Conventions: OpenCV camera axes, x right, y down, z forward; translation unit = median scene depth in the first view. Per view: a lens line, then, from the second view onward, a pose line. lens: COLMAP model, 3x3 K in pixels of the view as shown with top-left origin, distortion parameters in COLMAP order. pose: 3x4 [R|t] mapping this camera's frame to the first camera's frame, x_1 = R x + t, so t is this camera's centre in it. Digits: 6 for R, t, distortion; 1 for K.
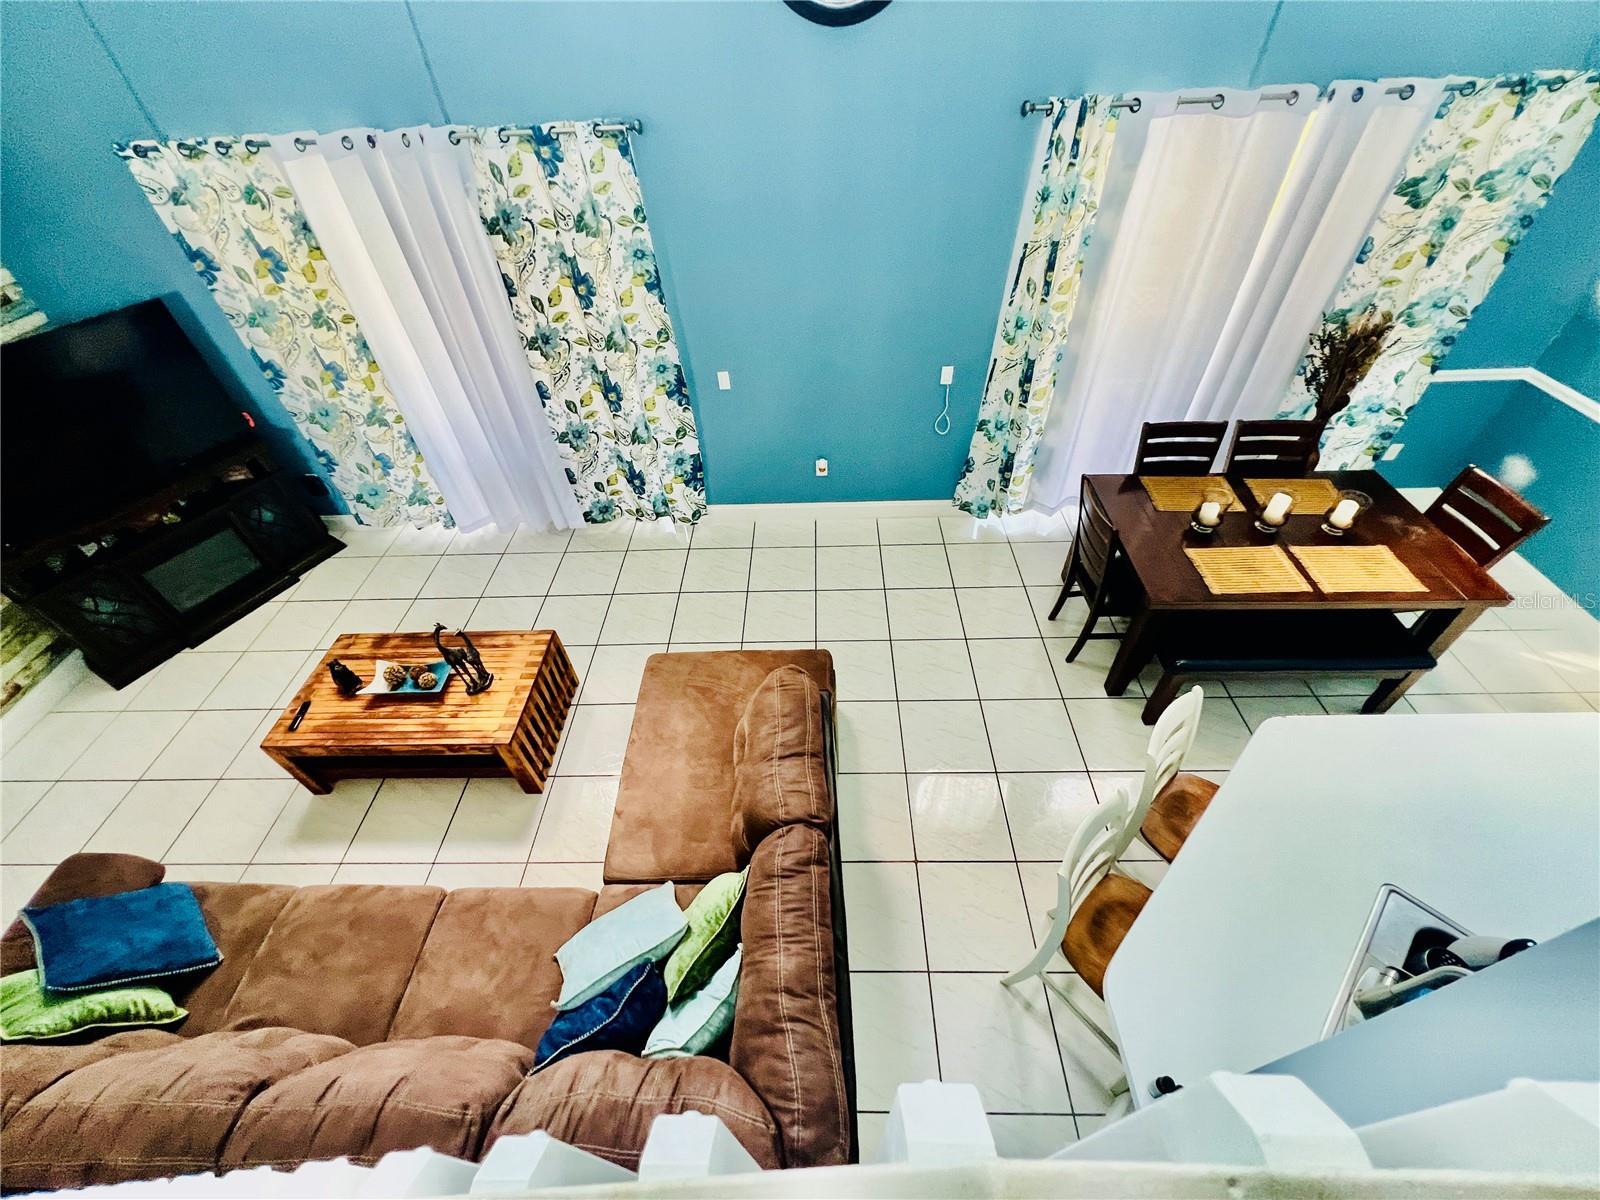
lens RADIAL K [[641.8, 0, 803.8], [0, 641.8, 598.1], [0, 0, 1]] dist [-0.002300, 0.000664]
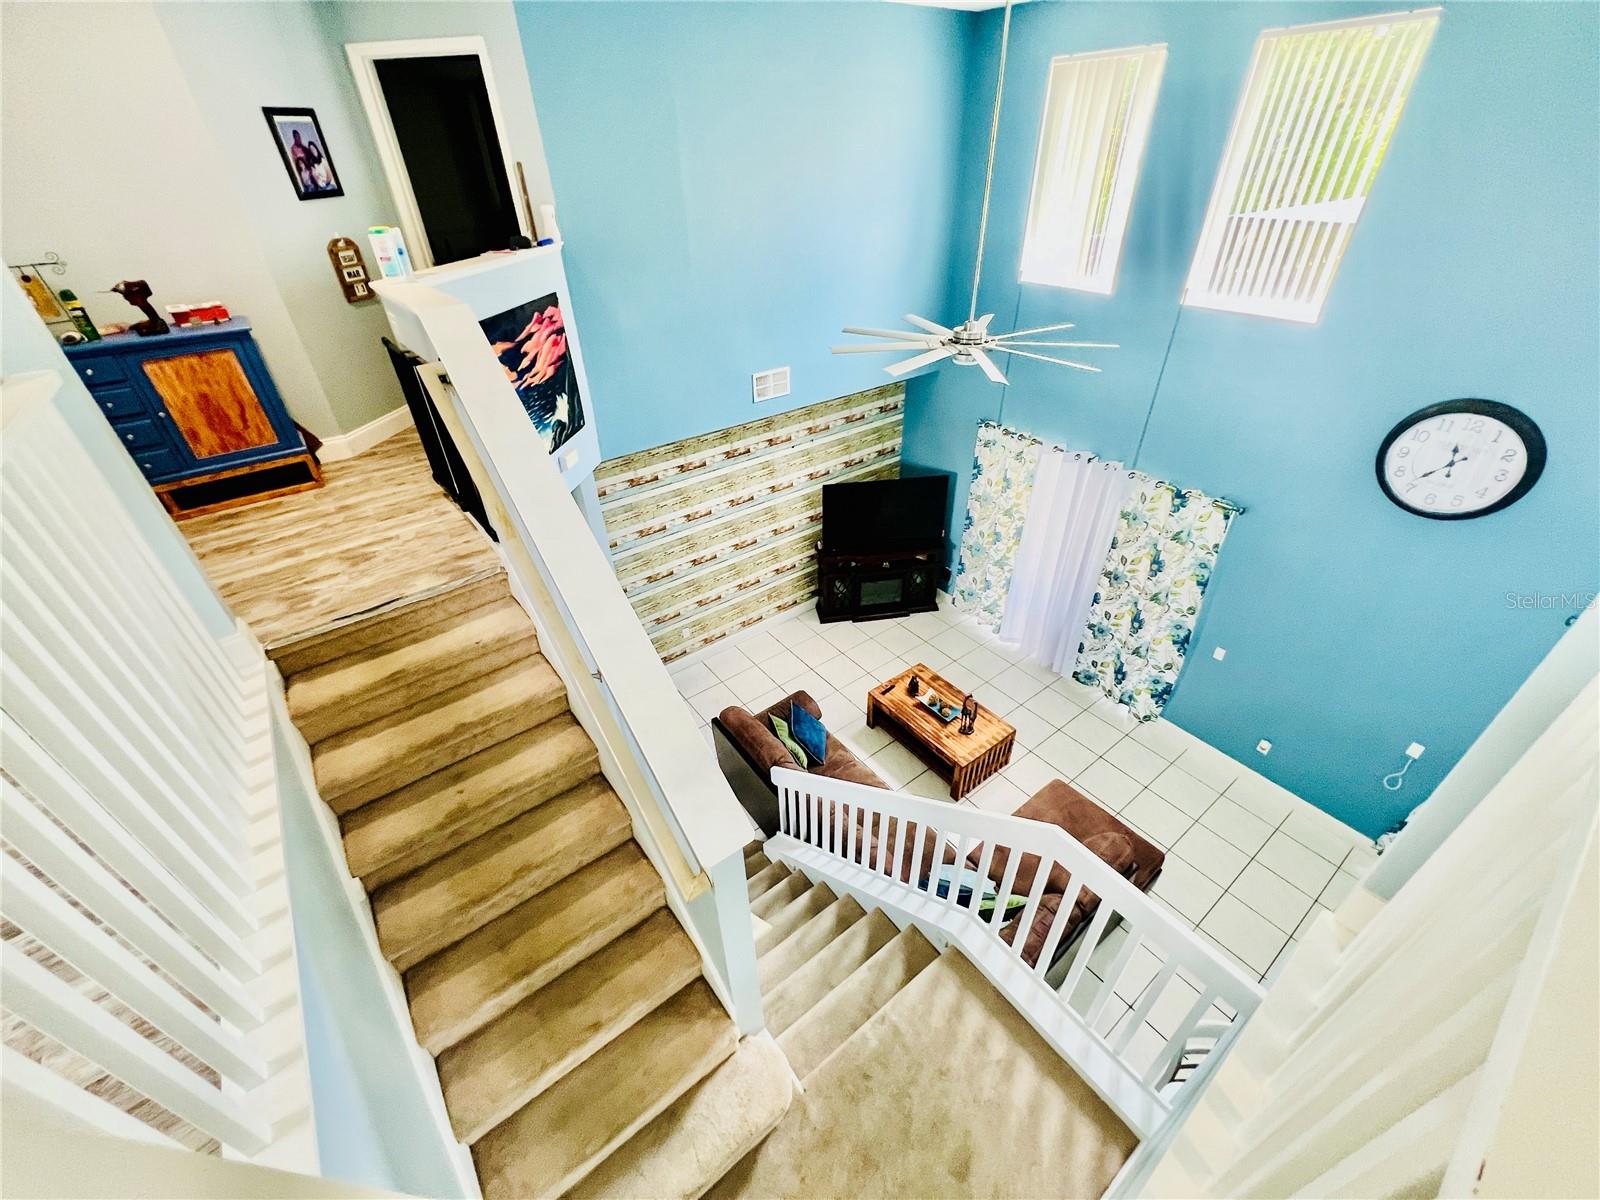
lens RADIAL K [[641.8, 0, 800.6], [0, 641.8, 601.4], [0, 0, 1]] dist [-0.002300, 0.000664]
pose [[0.613784, 0.472420, -0.632525, 0.147050], [-0.554112, 0.828484, 0.081082, -0.044699], [0.562342, 0.300723, 0.770284, -0.628082]]
